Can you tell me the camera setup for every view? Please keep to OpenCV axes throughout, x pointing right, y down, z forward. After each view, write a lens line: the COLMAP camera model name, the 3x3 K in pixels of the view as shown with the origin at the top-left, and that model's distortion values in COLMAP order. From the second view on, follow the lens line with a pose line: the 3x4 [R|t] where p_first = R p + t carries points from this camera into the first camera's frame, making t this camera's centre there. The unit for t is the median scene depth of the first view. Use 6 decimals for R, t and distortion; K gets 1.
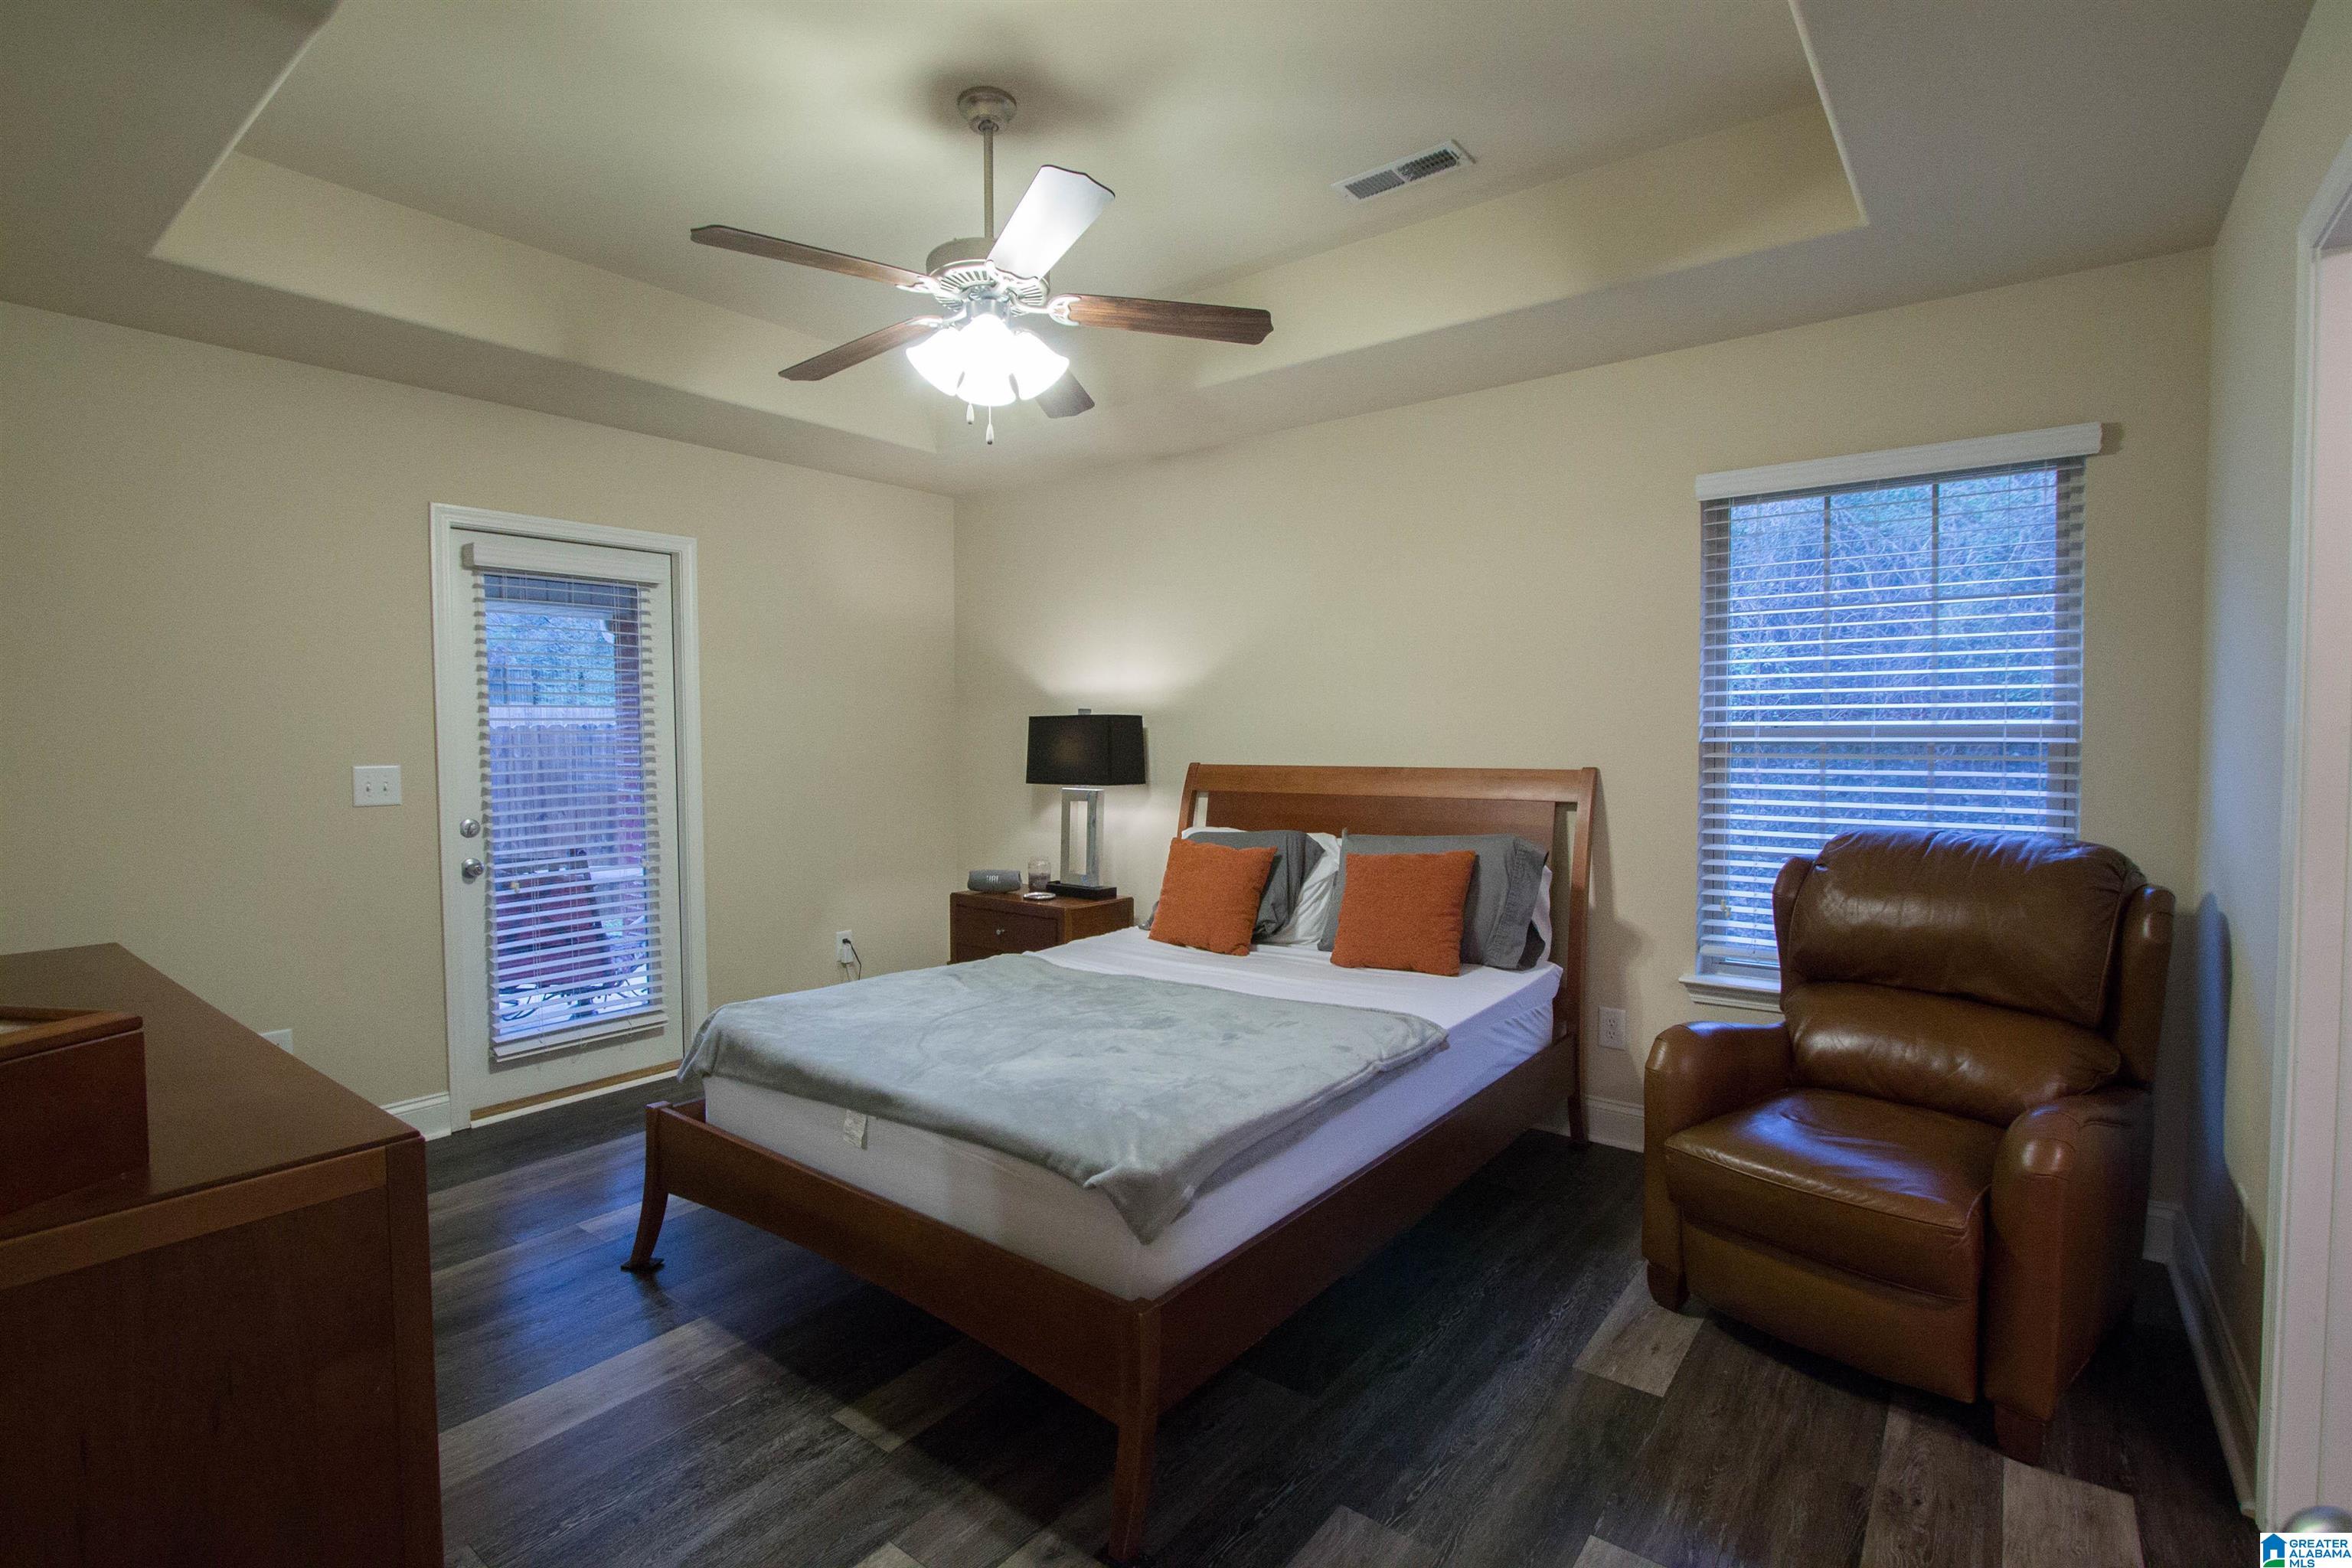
lens RADIAL K [[1096.0, 0, 1170.0], [0, 1096.0, 772.2], [0, 0, 1]] dist [-0.015890, 0.000748]
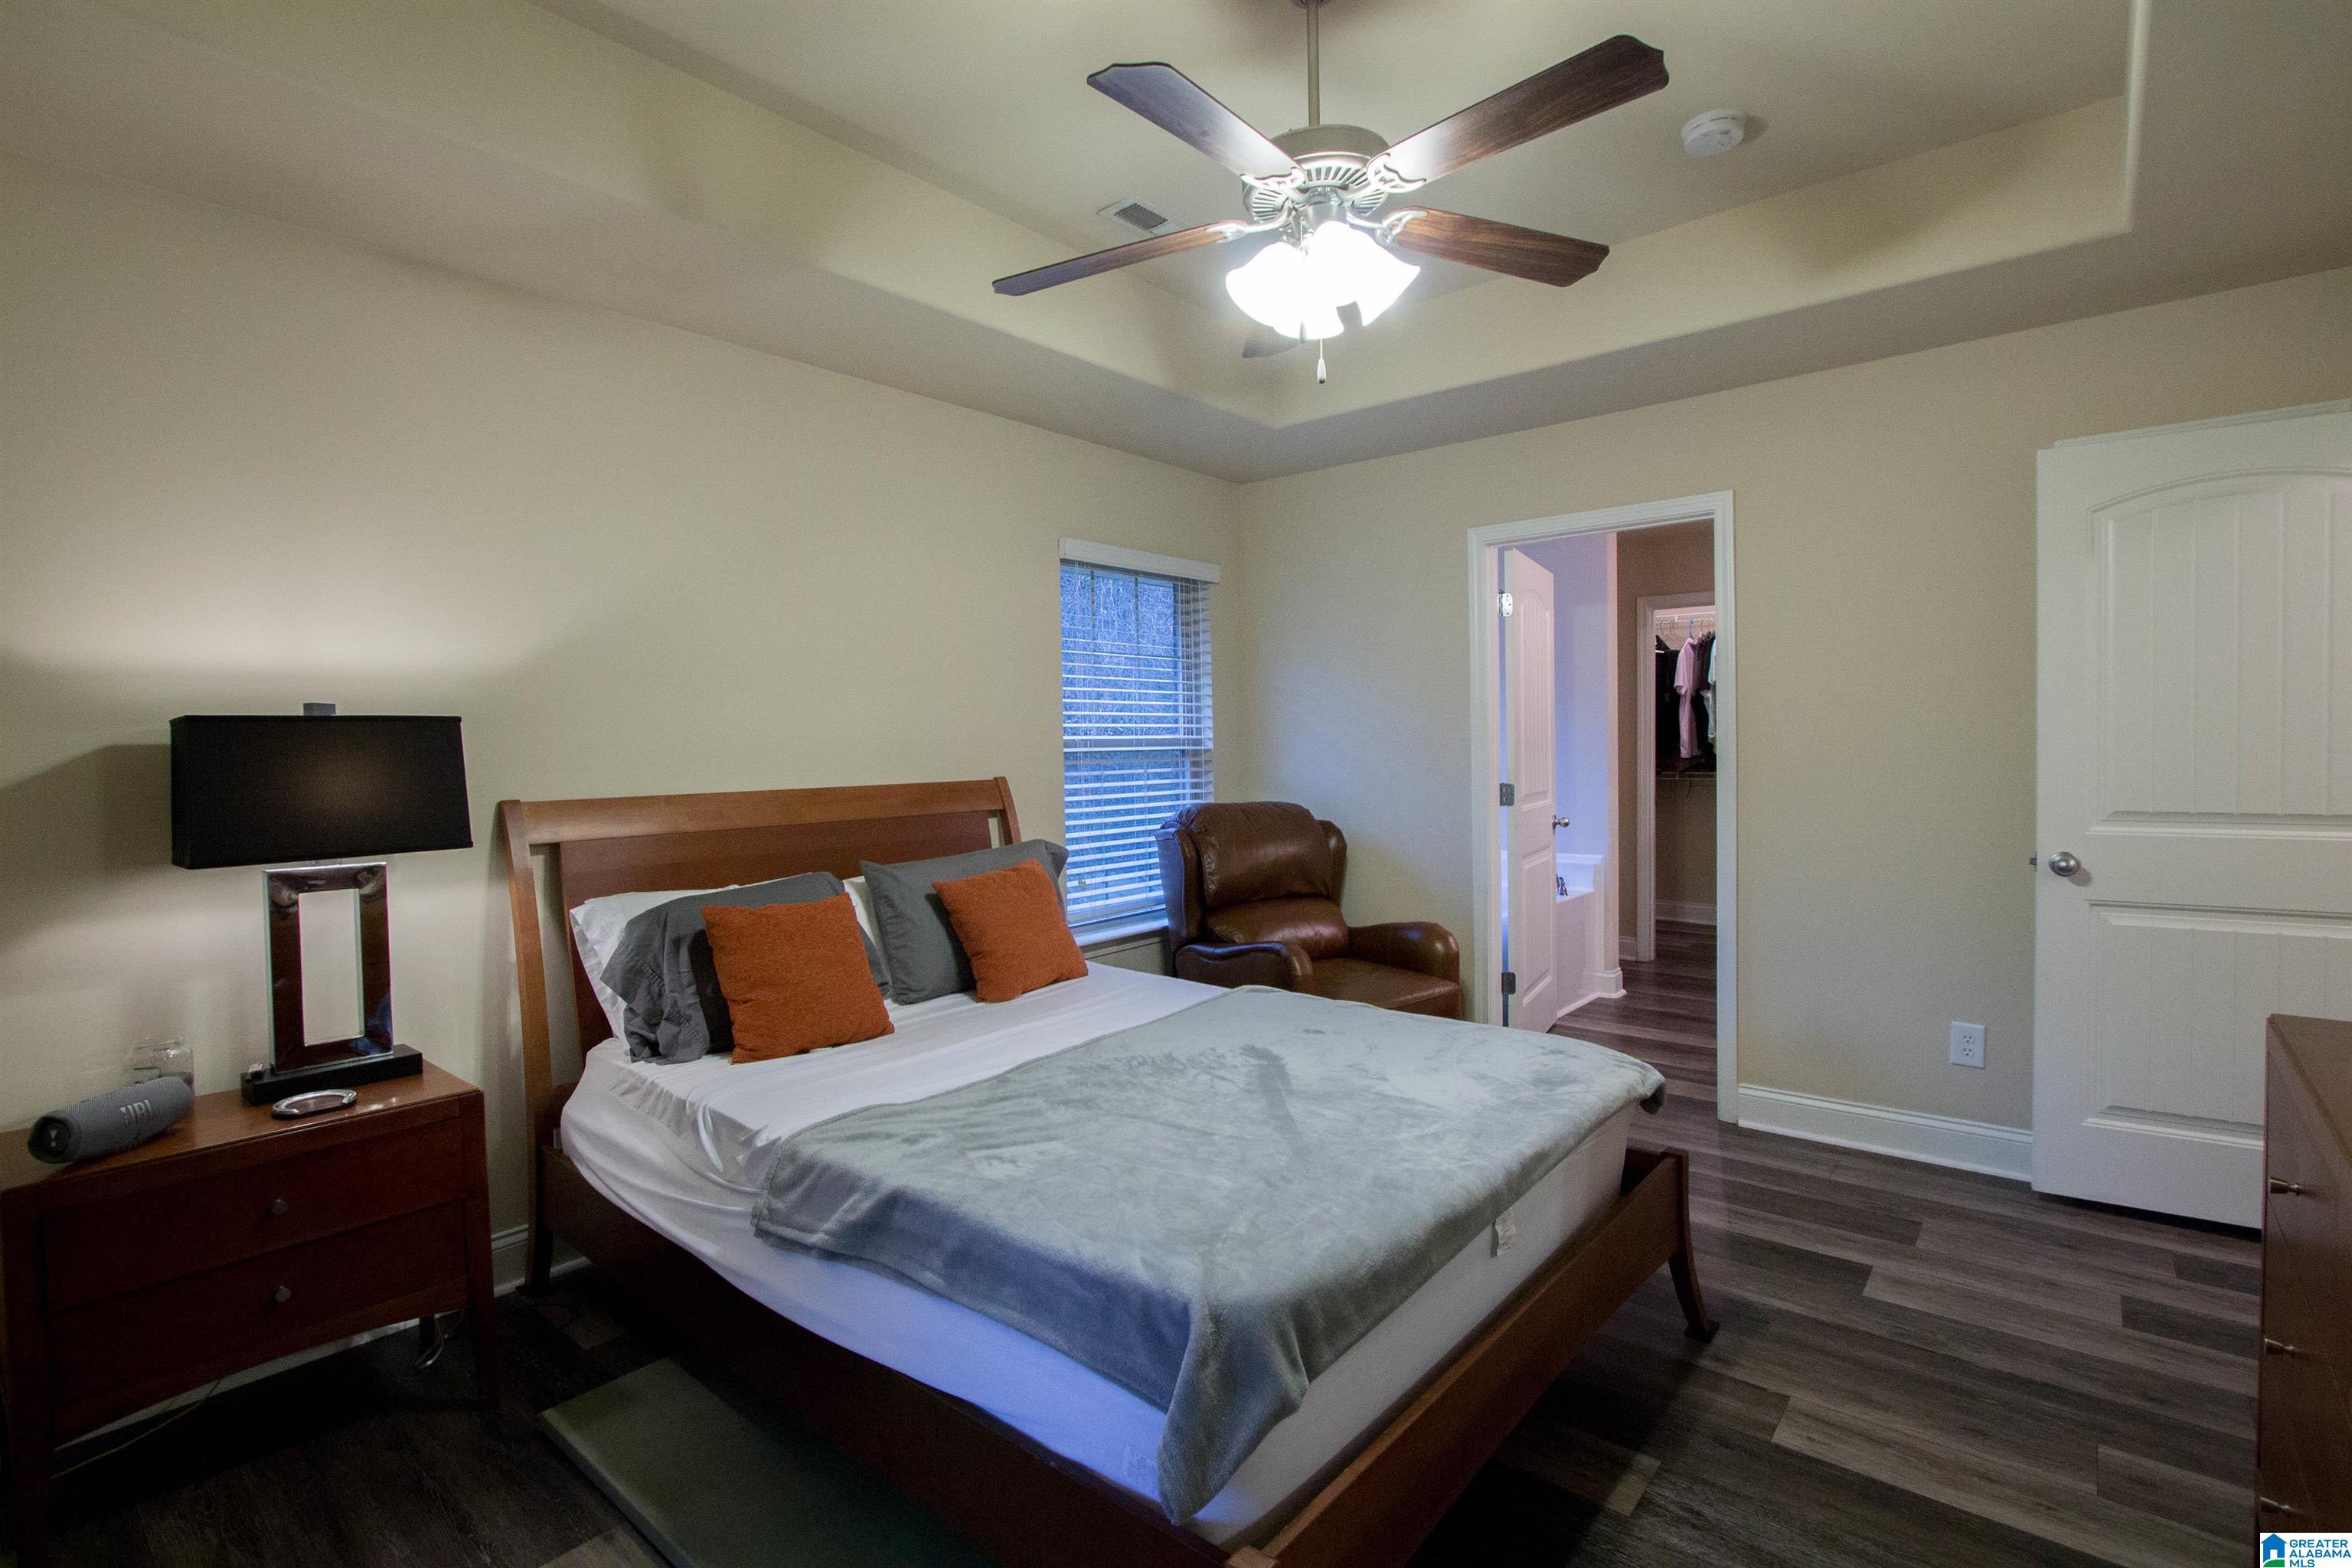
lens RADIAL K [[1092.5, 0, 1174.1], [0, 1092.5, 774.9], [0, 0, 1]] dist [-0.016106, 0.000833]
pose [[0.041776, -0.025056, 0.998813, -0.737386], [0.048034, 0.998580, 0.023041, -0.024278], [-0.997972, 0.047015, 0.042920, 0.812949]]
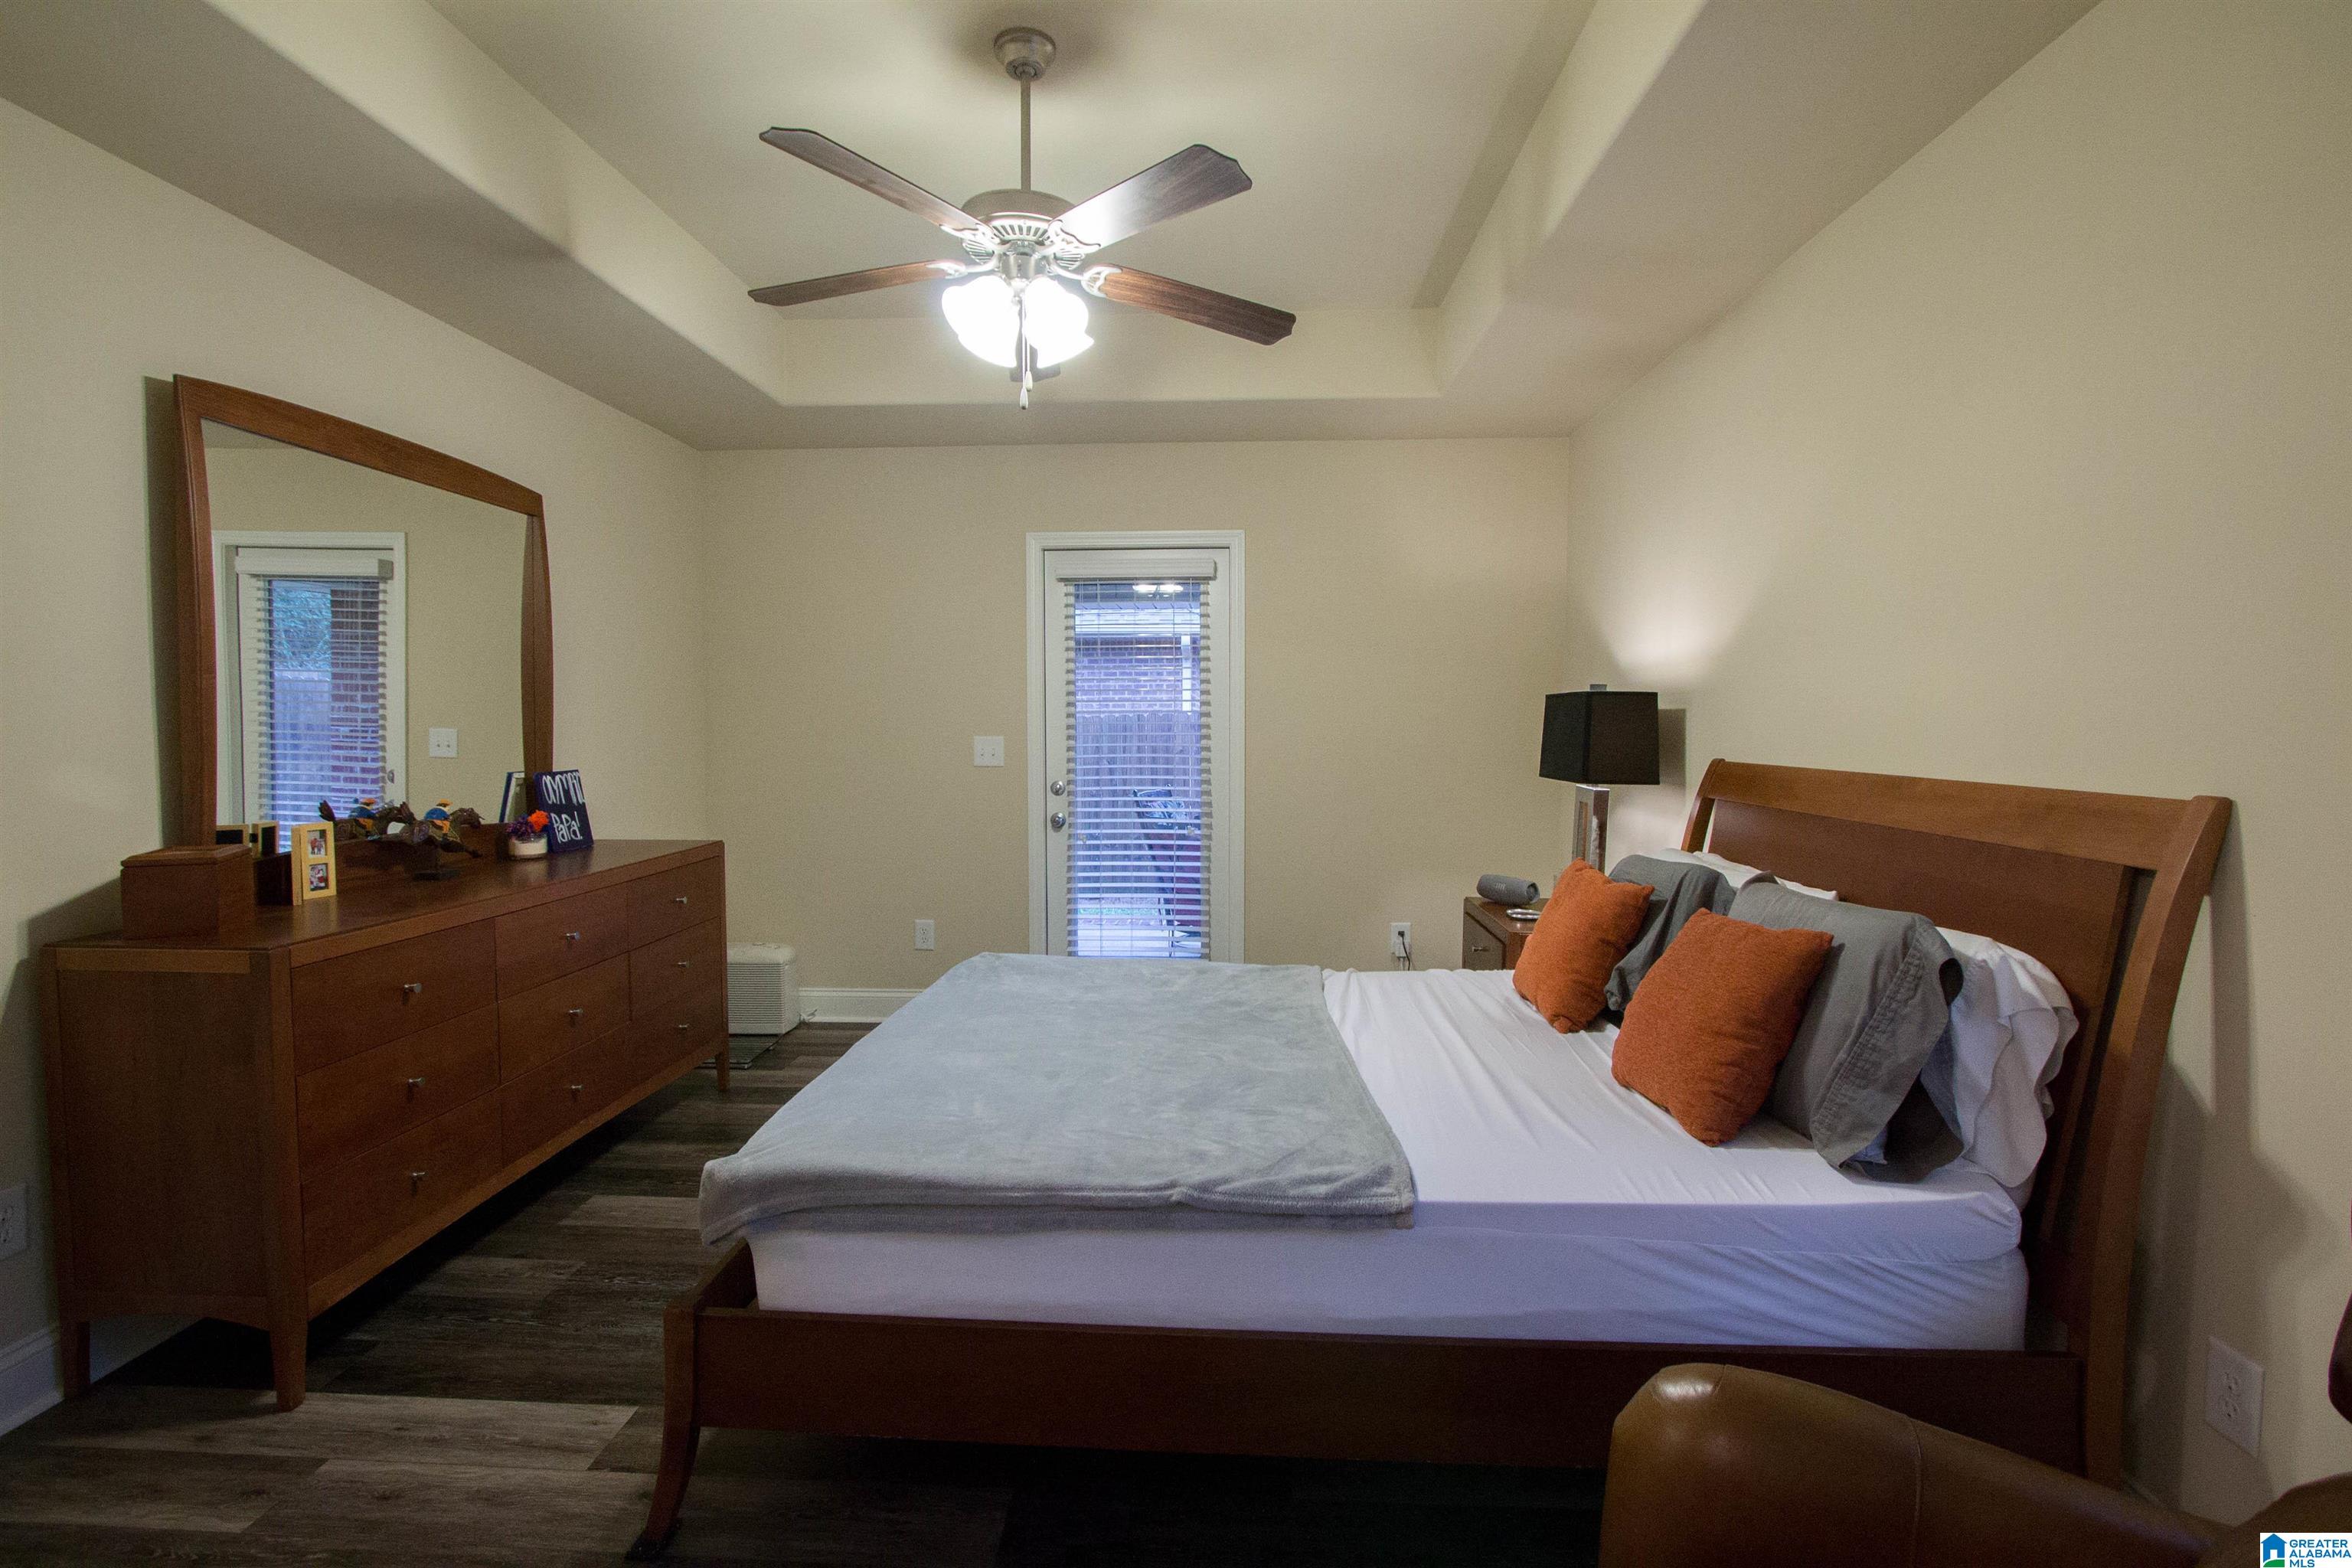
lens RADIAL K [[1105.3, 0, 1182.5], [0, 1105.3, 789.7], [0, 0, 1]] dist [-0.018326, -0.000110]
pose [[0.570430, 0.058752, -0.819242, 0.531438], [-0.031249, 0.998269, 0.049832, -0.016768], [0.820751, -0.002825, 0.571279, 0.425427]]
